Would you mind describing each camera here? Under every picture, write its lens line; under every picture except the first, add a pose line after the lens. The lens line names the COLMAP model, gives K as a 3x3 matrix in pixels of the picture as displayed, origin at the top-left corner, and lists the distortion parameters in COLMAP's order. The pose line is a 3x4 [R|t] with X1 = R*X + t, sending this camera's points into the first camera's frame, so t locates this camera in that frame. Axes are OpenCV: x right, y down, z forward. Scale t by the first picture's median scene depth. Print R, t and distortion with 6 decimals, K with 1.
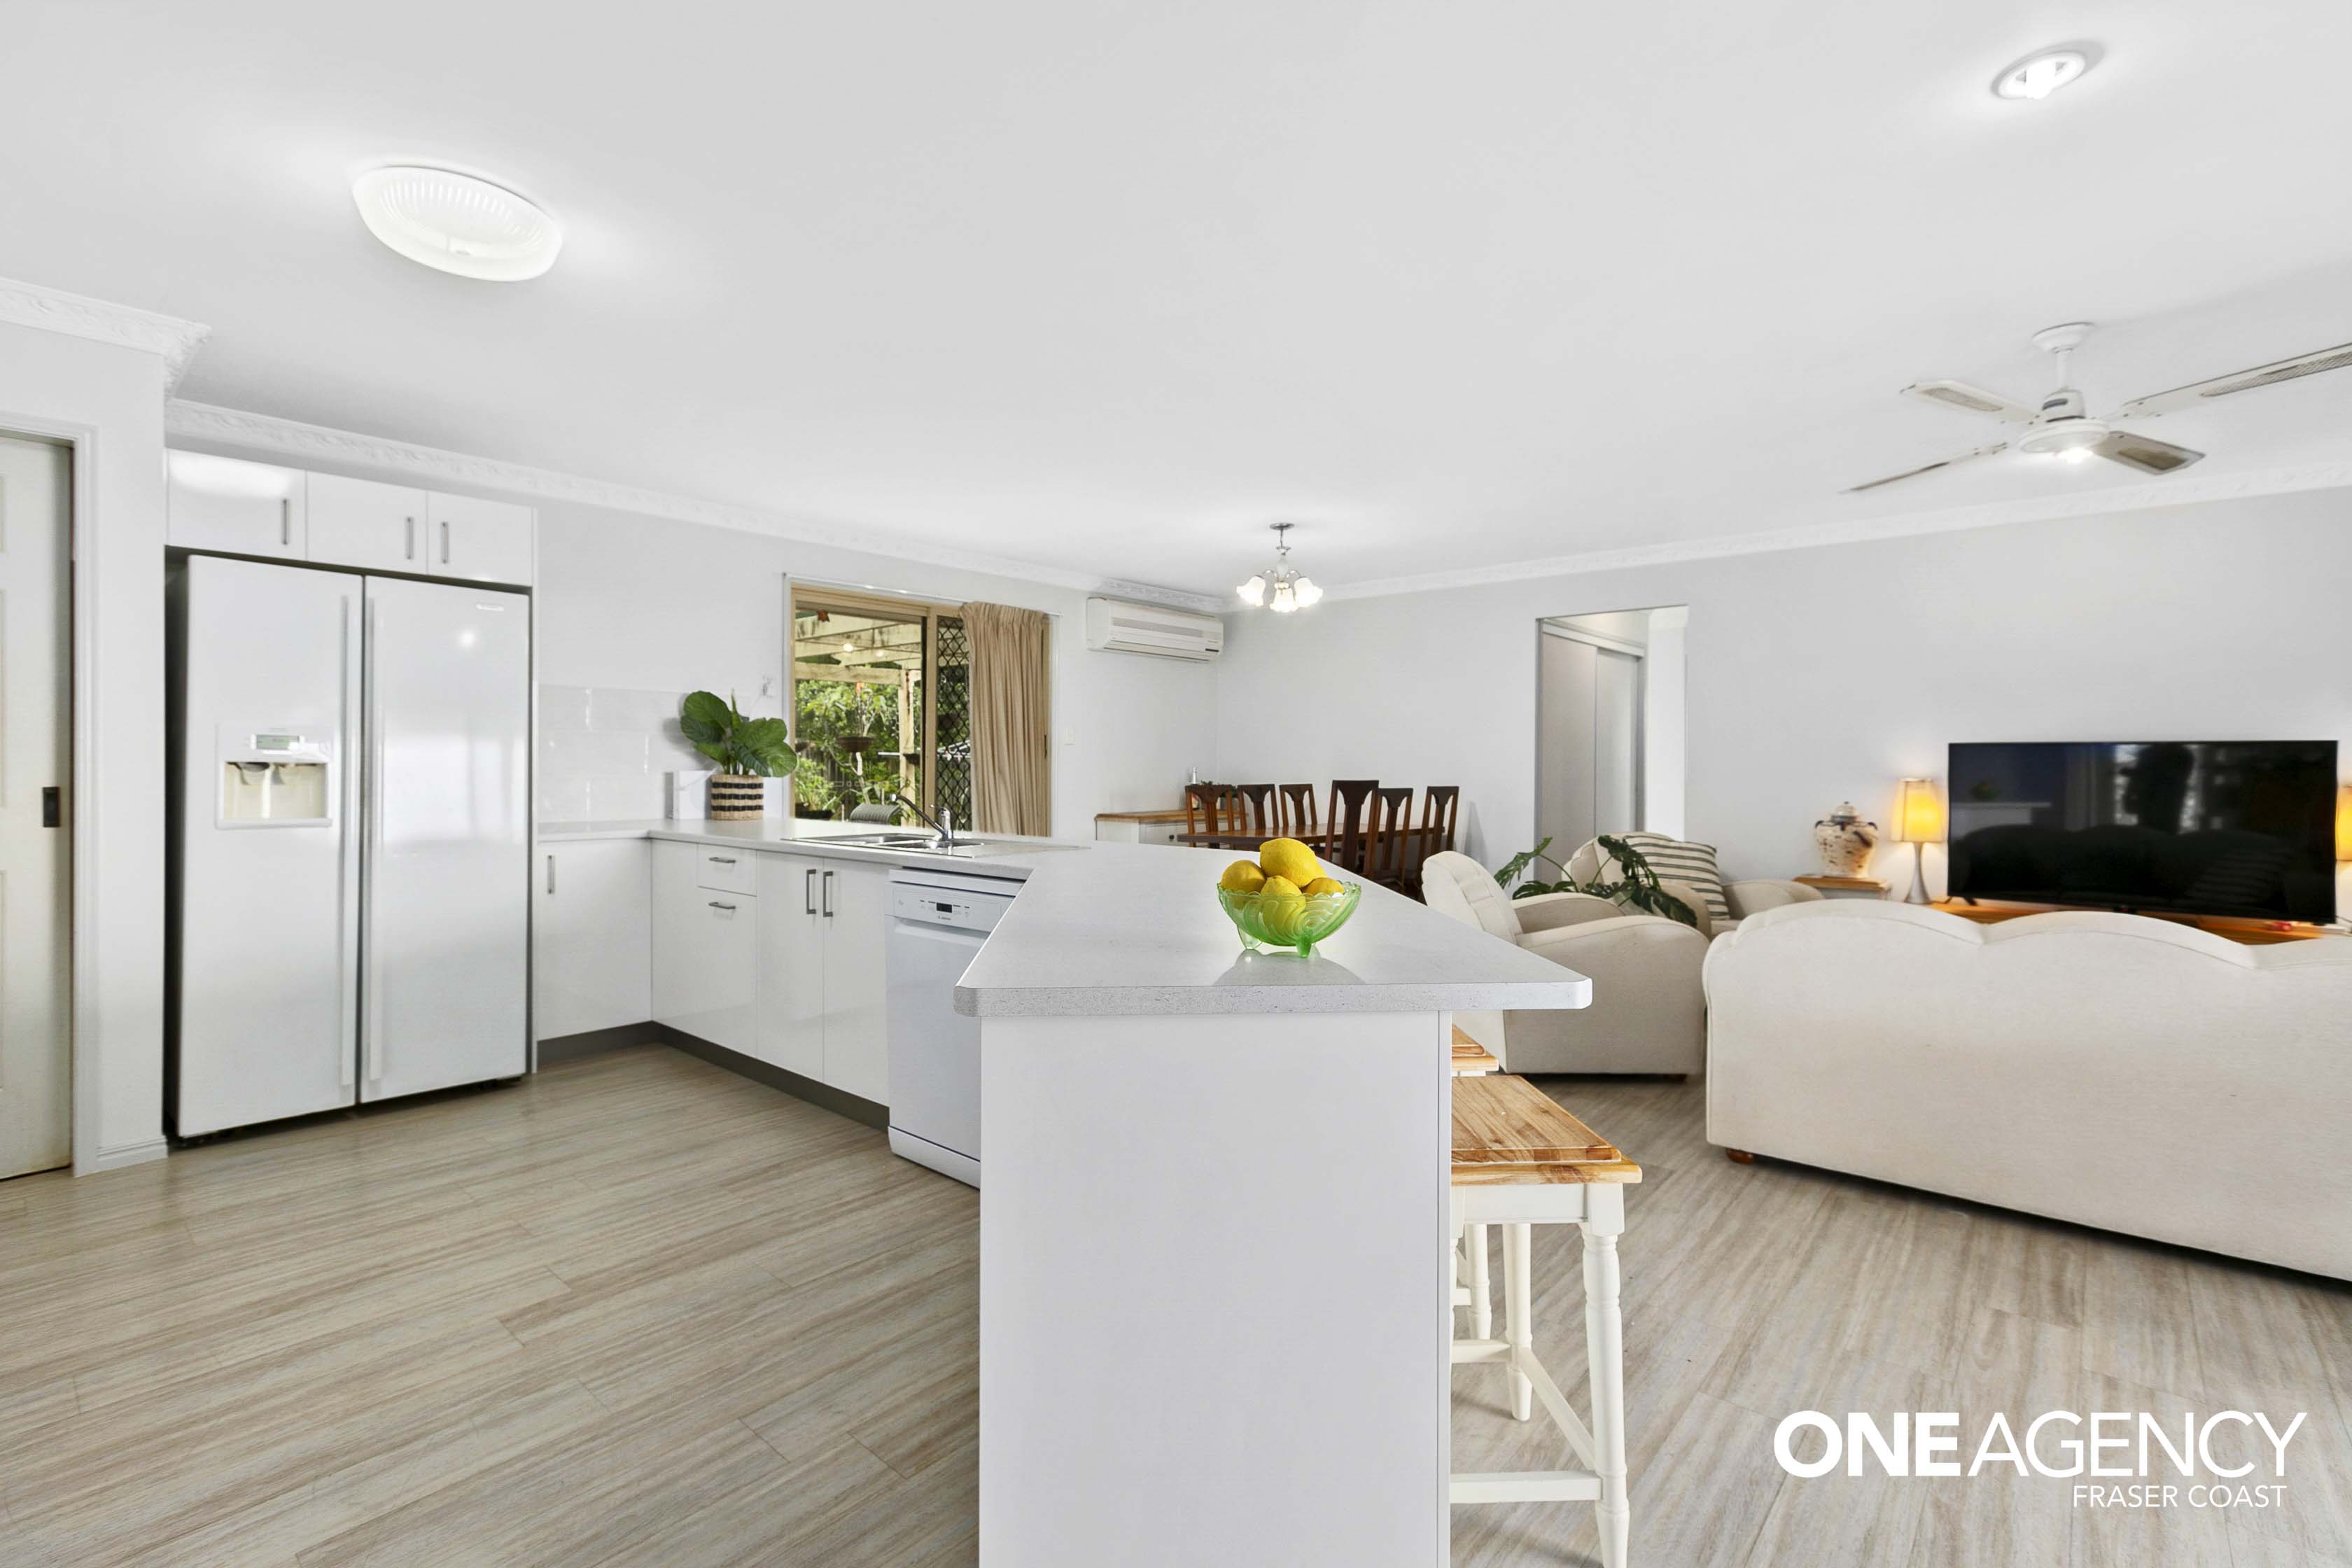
lens RADIAL K [[1079.5, 0, 1187.5], [0, 1079.5, 767.6], [0, 0, 1]] dist [0.001207, 0.000497]
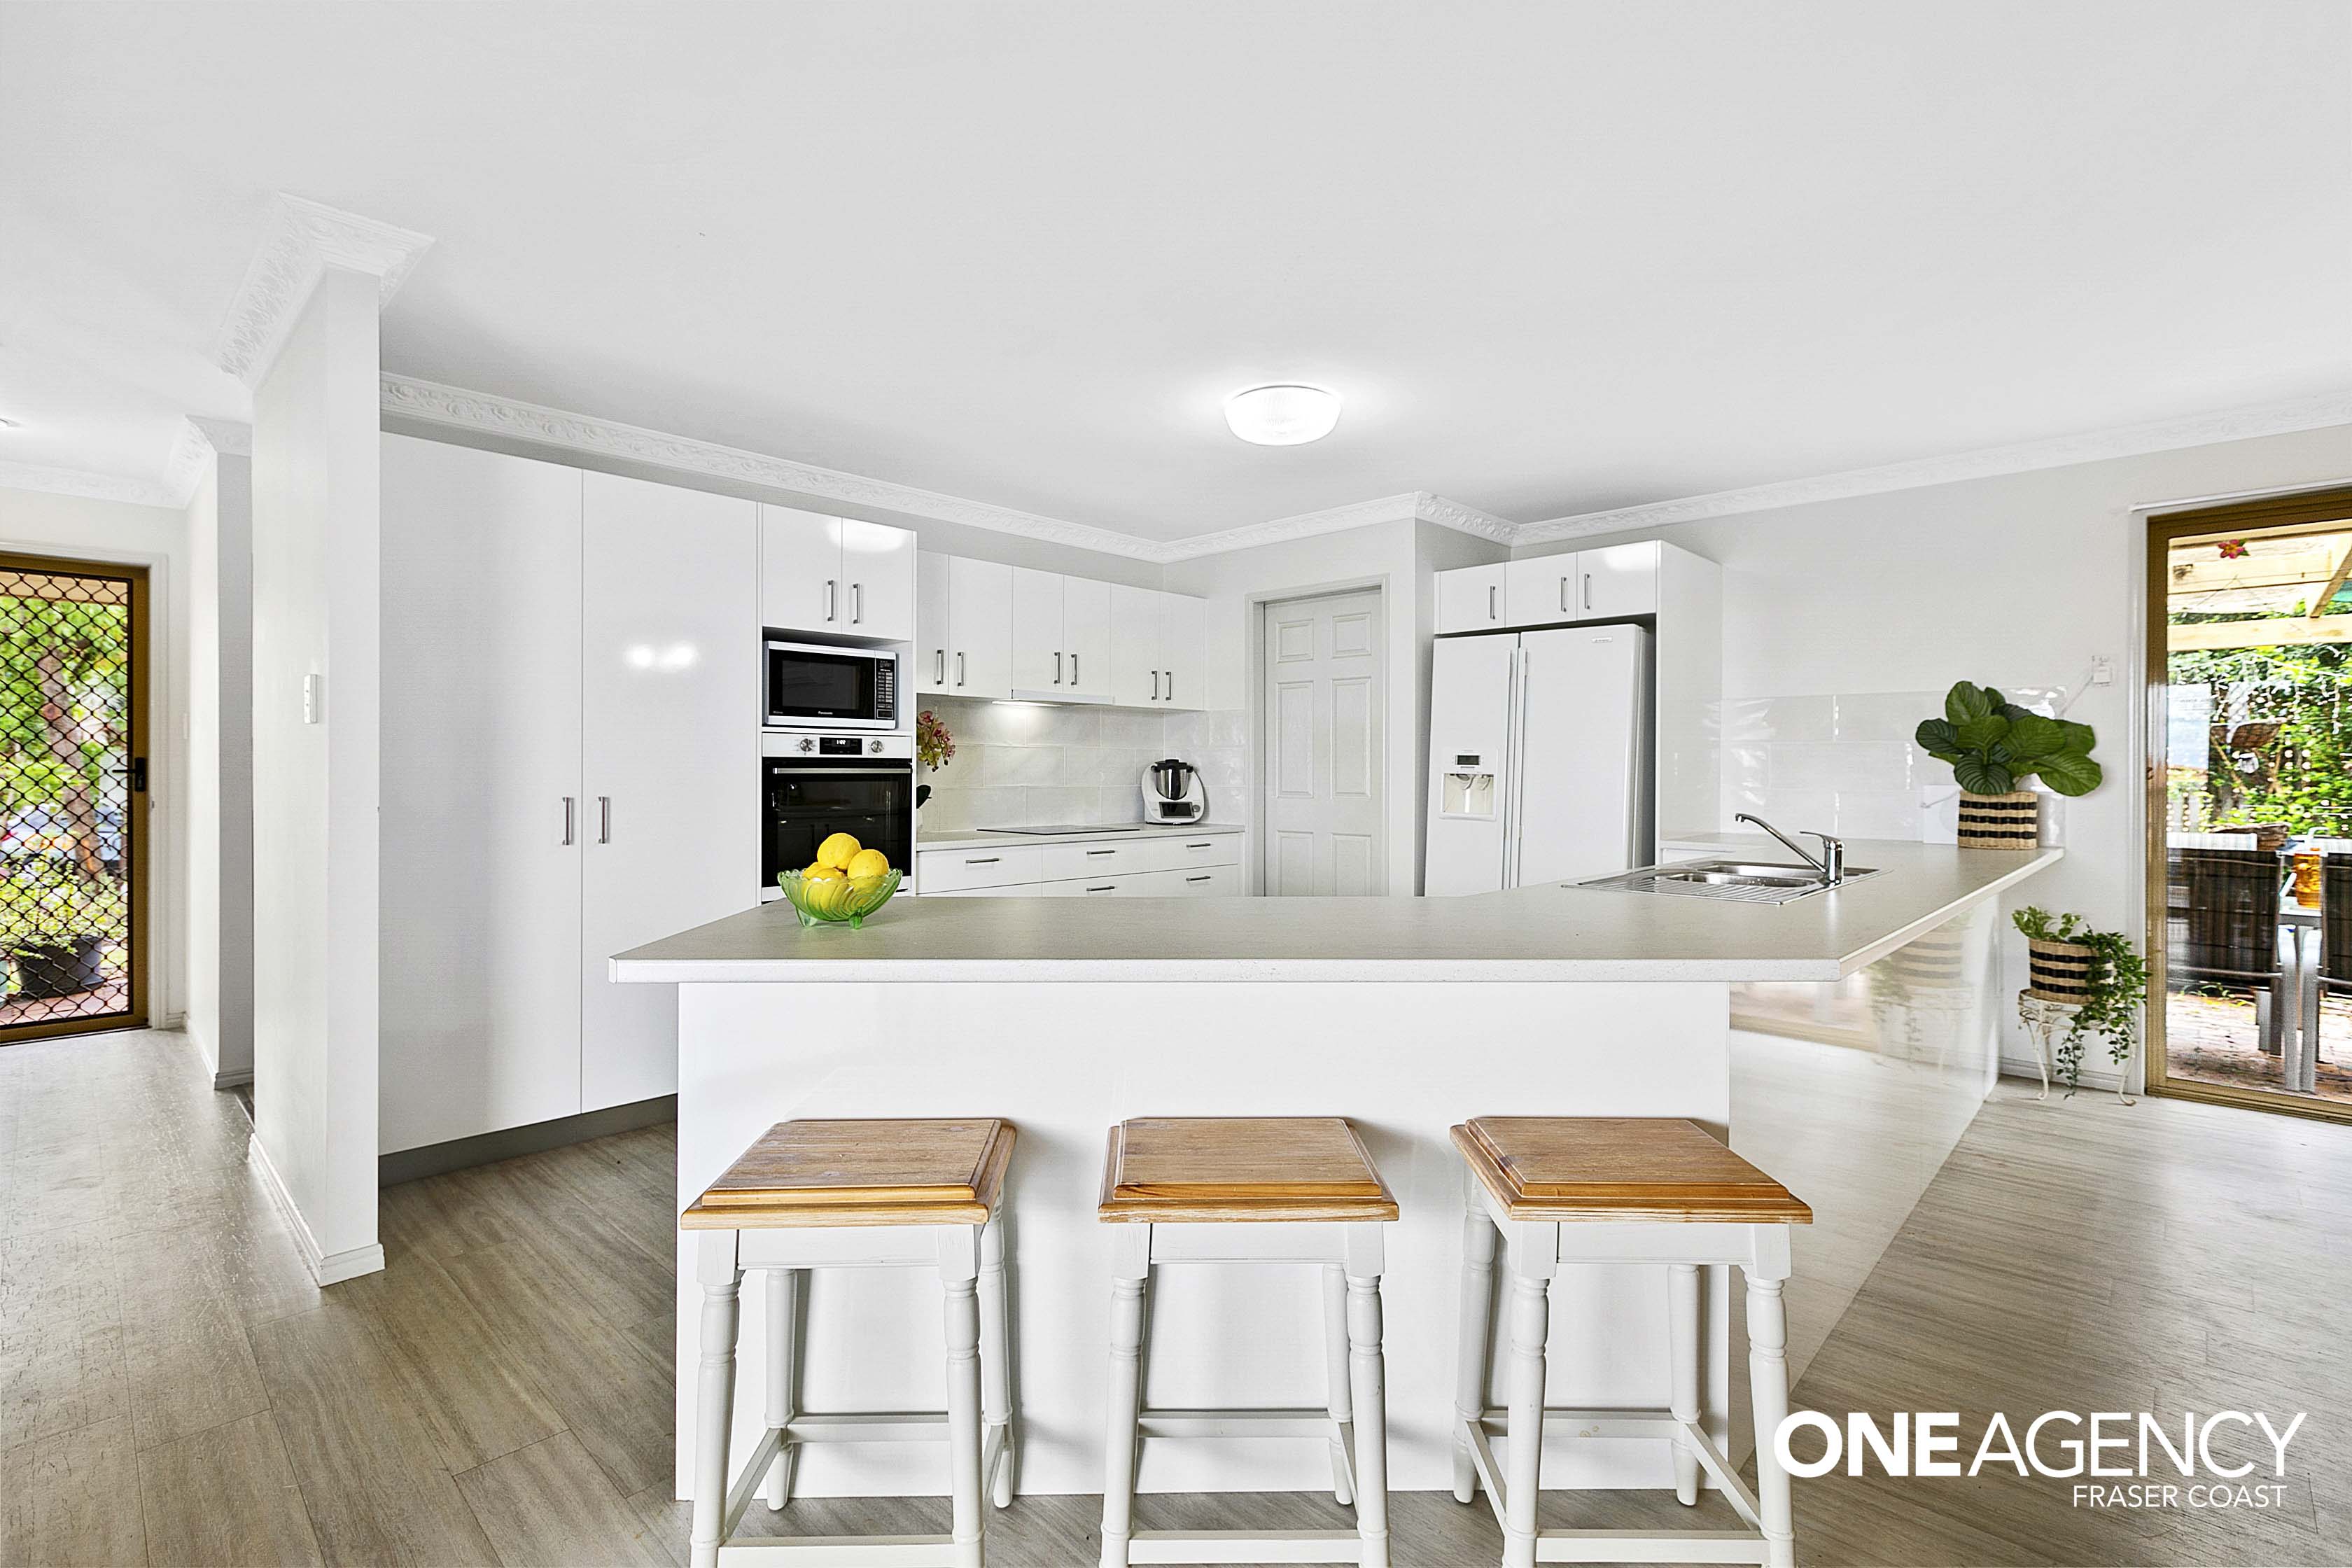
lens RADIAL K [[1079.5, 0, 1187.5], [0, 1079.5, 767.6], [0, 0, 1]] dist [0.001207, 0.000497]
pose [[-0.050404, -0.005664, -0.998713, 0.337714], [0.001320, 0.999983, -0.005737, -0.005840], [0.998728, -0.001607, -0.050396, 0.399203]]
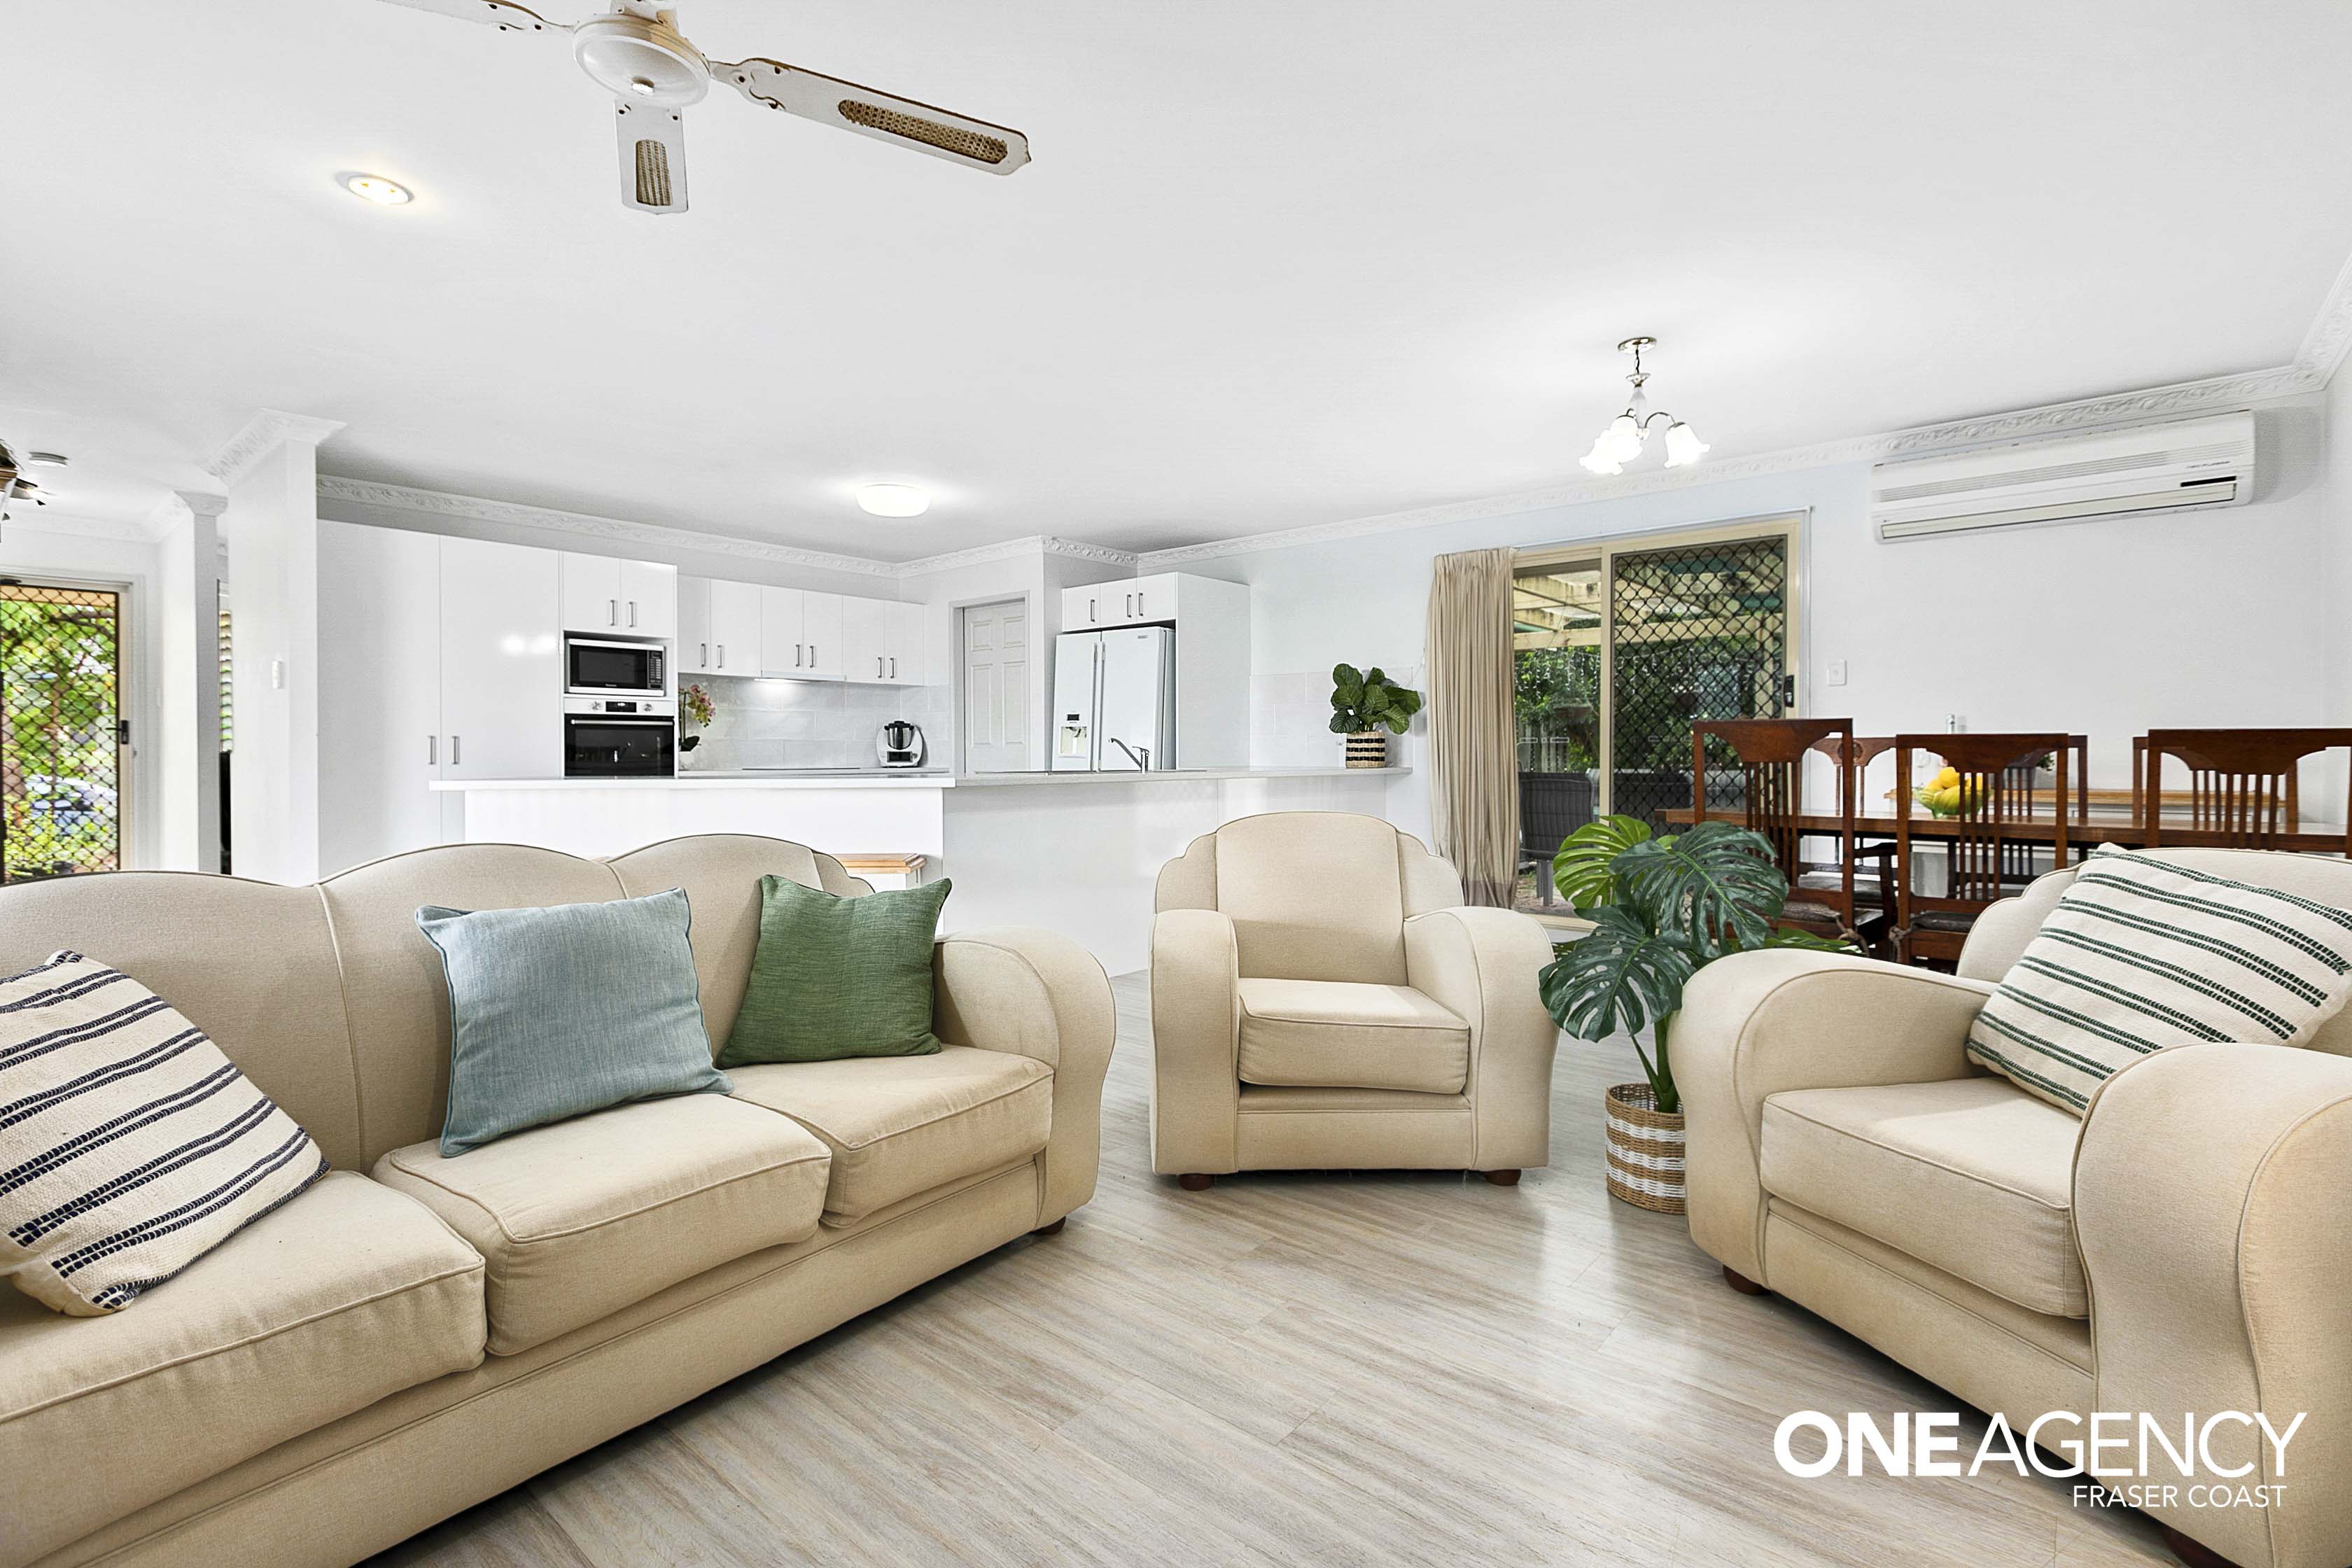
lens RADIAL K [[1062.3, 0, 1169.0], [0, 1062.3, 741.6], [0, 0, 1]] dist [-0.001248, -0.000146]
pose [[0.015382, -0.011981, -0.999810, 0.689520], [0.007977, 0.999898, -0.011859, 0.024964], [0.999850, -0.007793, 0.015476, 0.649676]]
